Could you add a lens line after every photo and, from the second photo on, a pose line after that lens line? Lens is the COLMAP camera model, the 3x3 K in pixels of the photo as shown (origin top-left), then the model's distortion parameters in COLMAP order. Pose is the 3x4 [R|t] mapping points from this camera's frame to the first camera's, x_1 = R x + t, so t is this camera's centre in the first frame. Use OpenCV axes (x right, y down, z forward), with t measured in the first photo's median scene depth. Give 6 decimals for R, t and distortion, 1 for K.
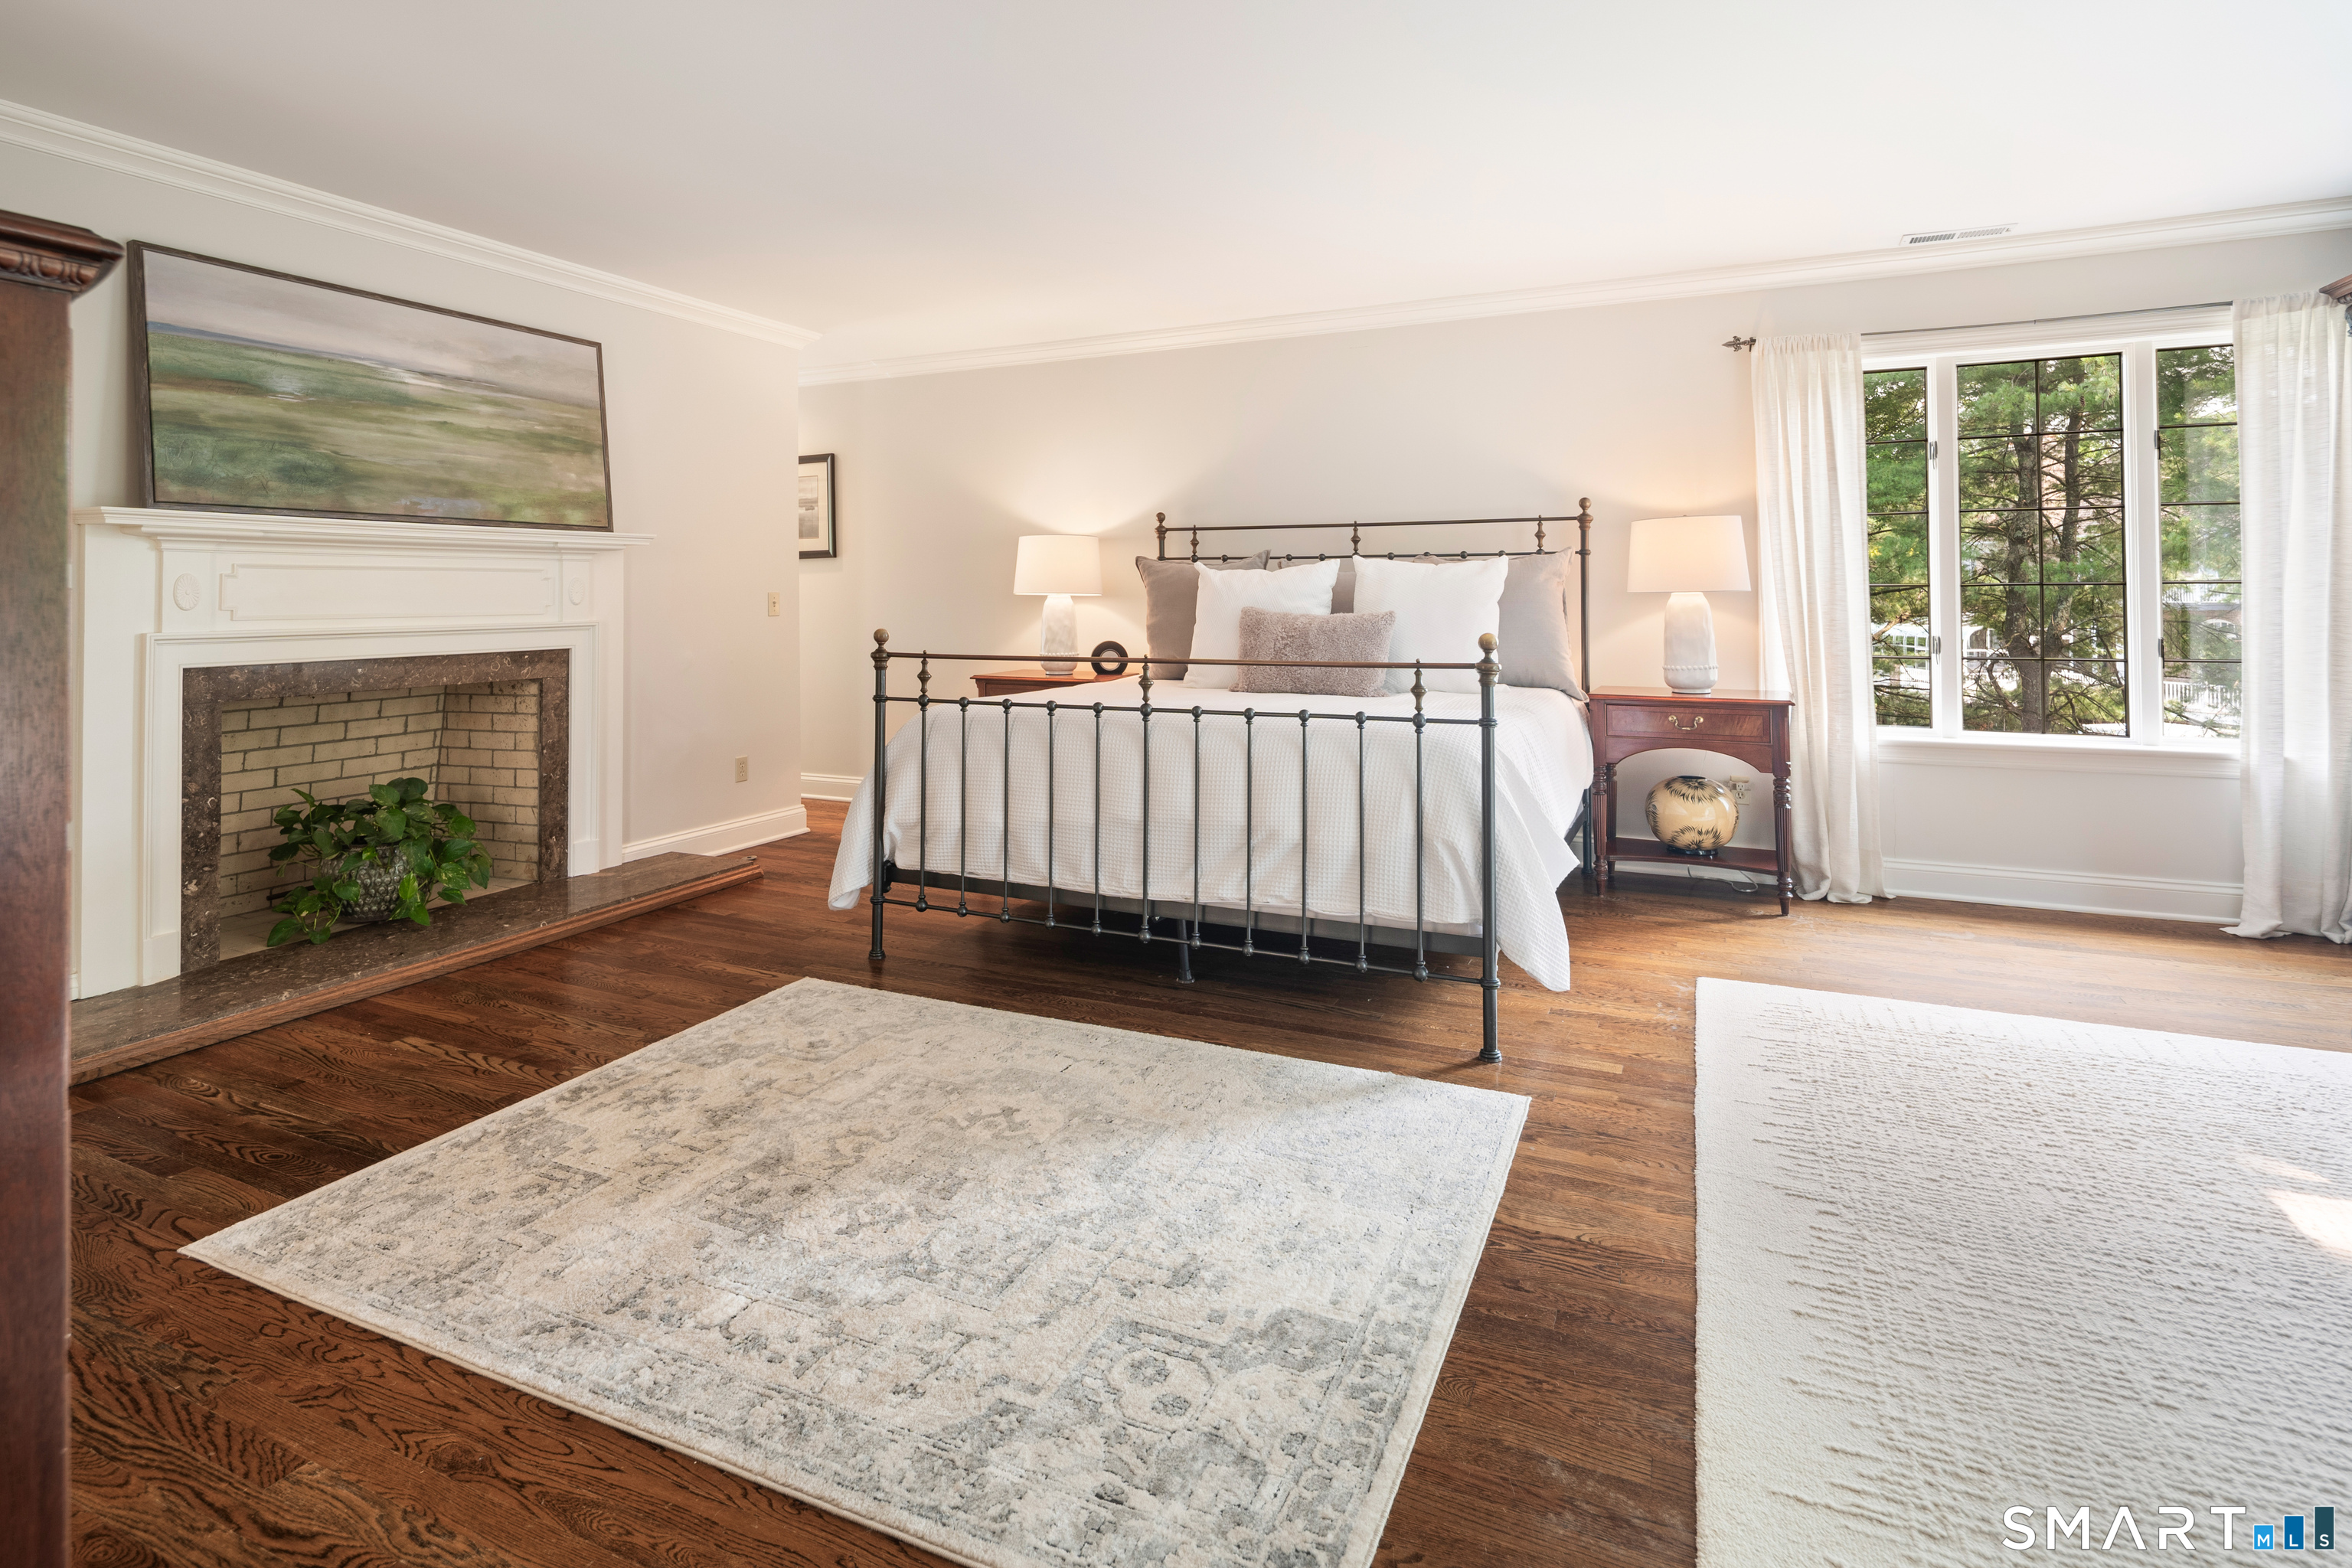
lens RADIAL K [[1163.9, 0, 1175.6], [0, 1163.9, 751.6], [0, 0, 1]] dist [-0.001135, -0.000776]
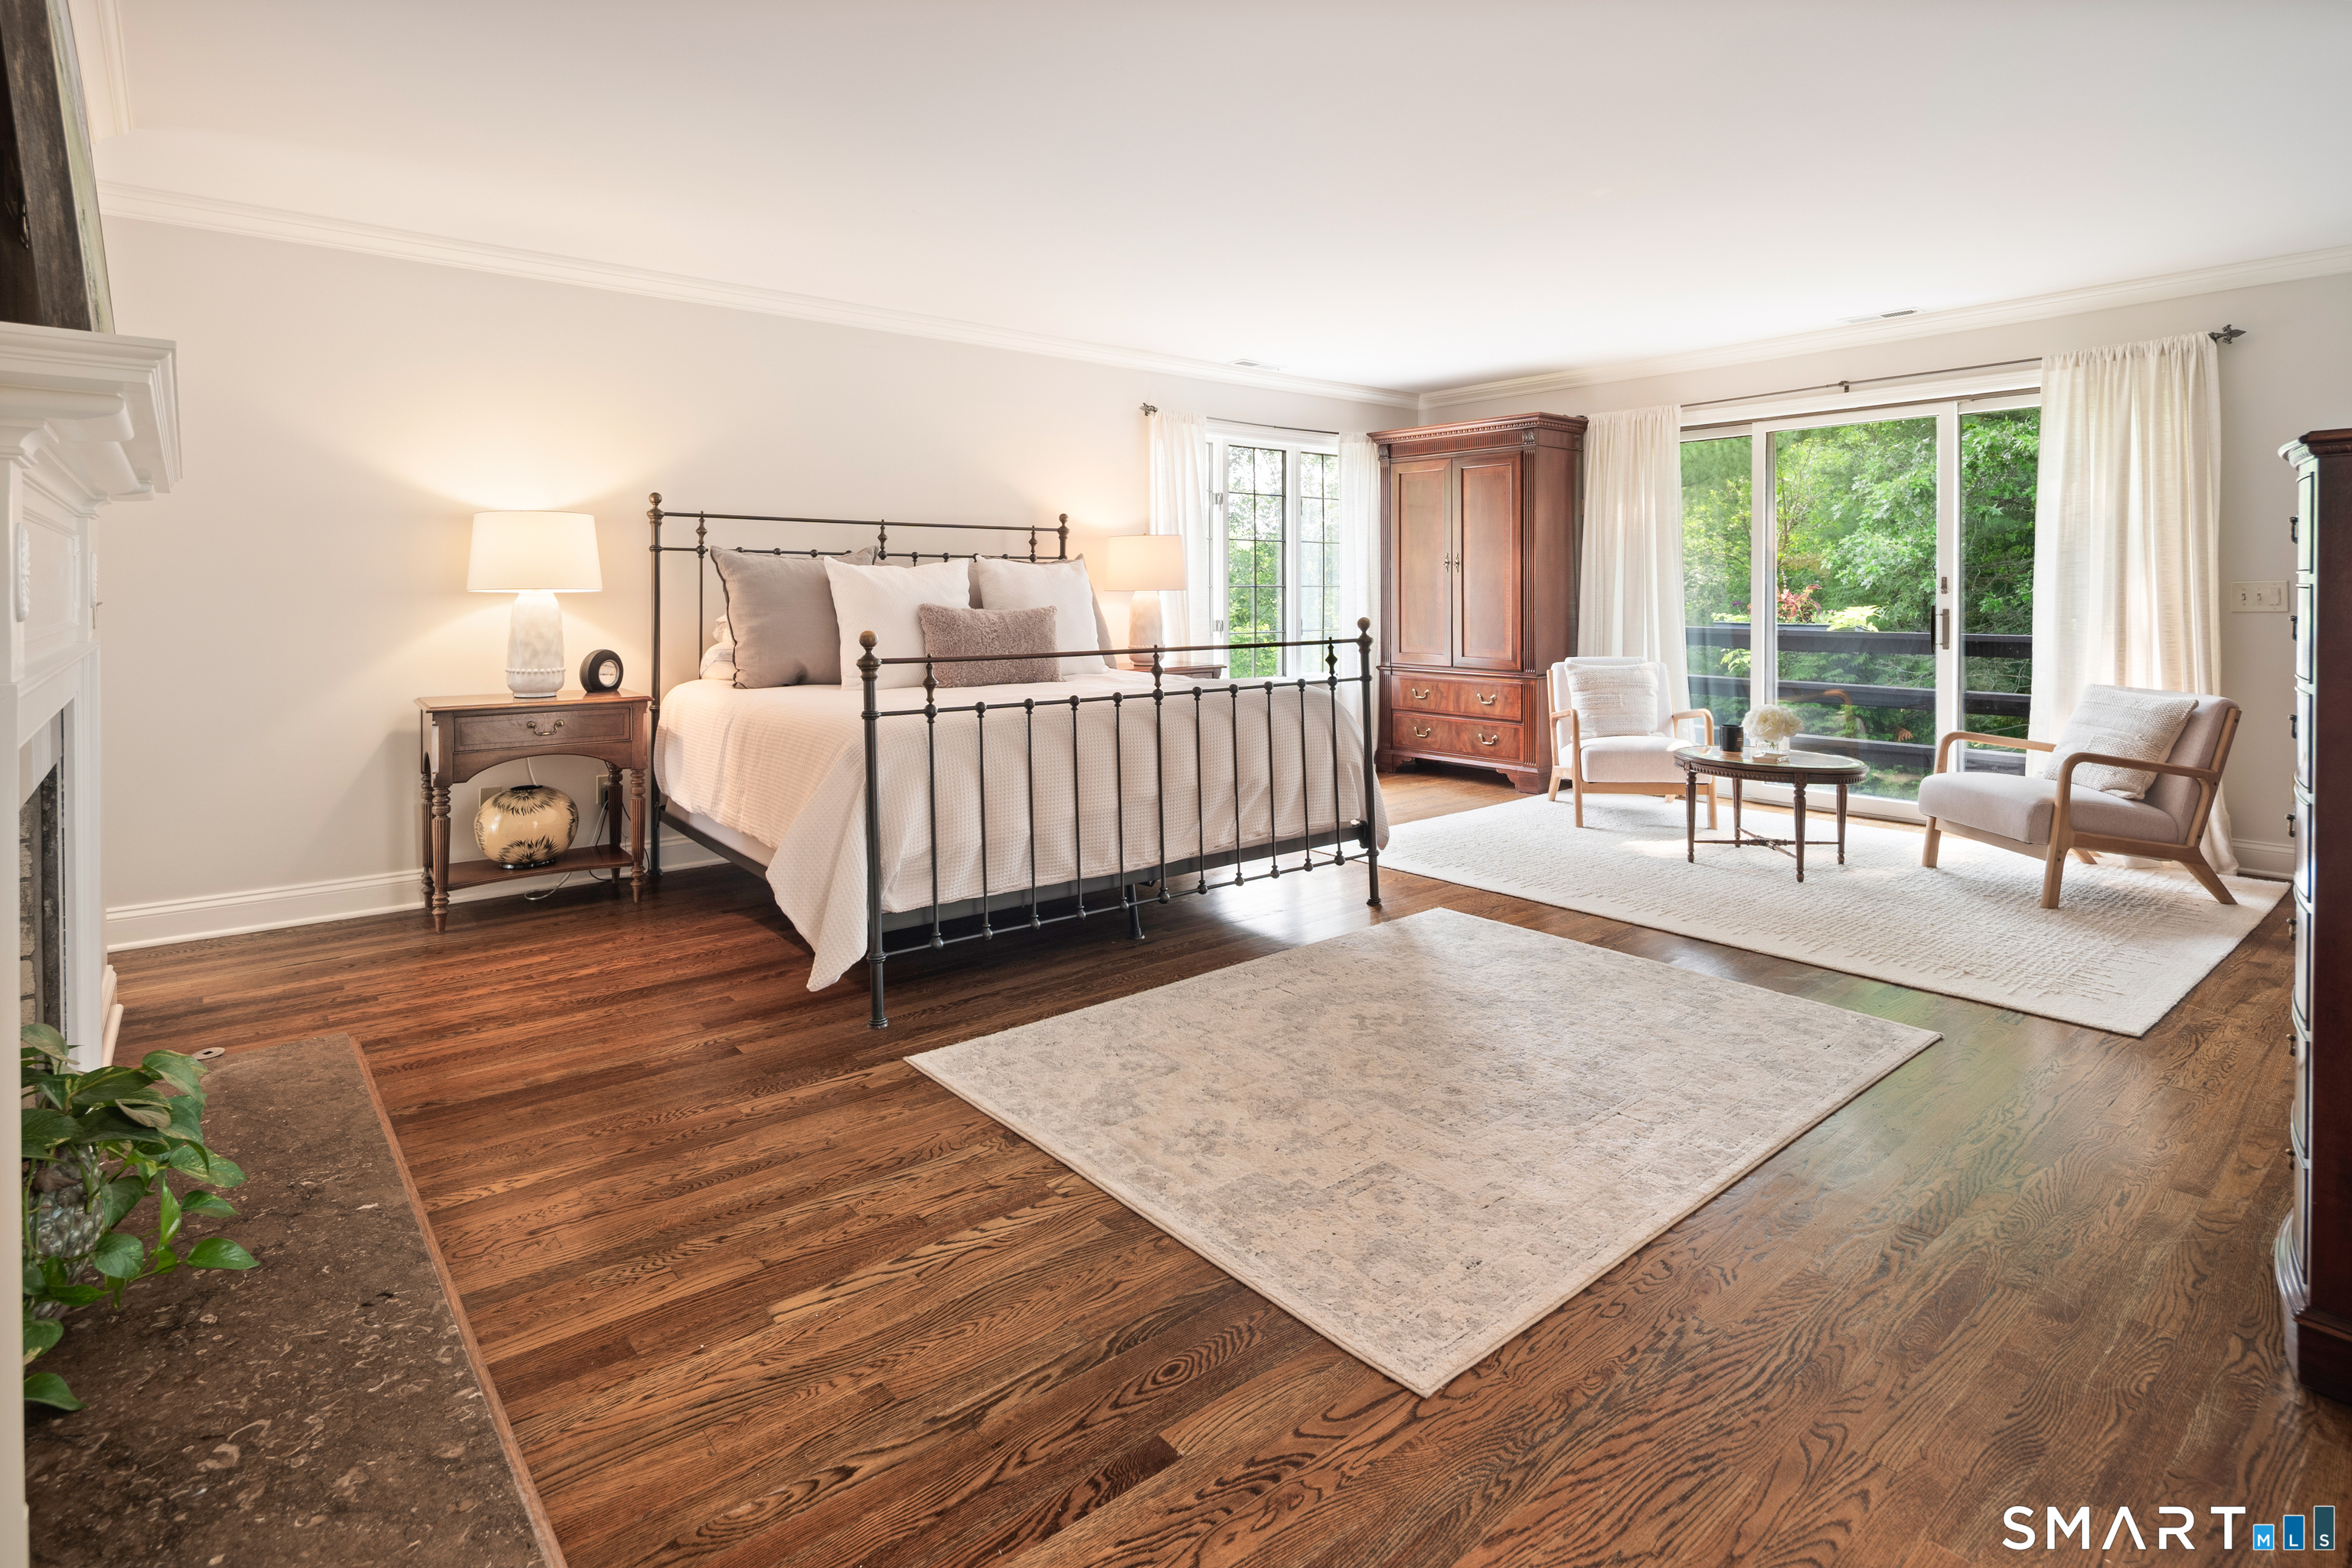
lens RADIAL K [[1164.8, 0, 1182.1], [0, 1164.8, 804.2], [0, 0, 1]] dist [0.000629, -0.000533]
pose [[0.430028, -0.157914, 0.888898, -0.815456], [0.122587, 0.985679, 0.115802, -0.046859], [-0.894454, 0.059170, 0.443227, 0.395307]]
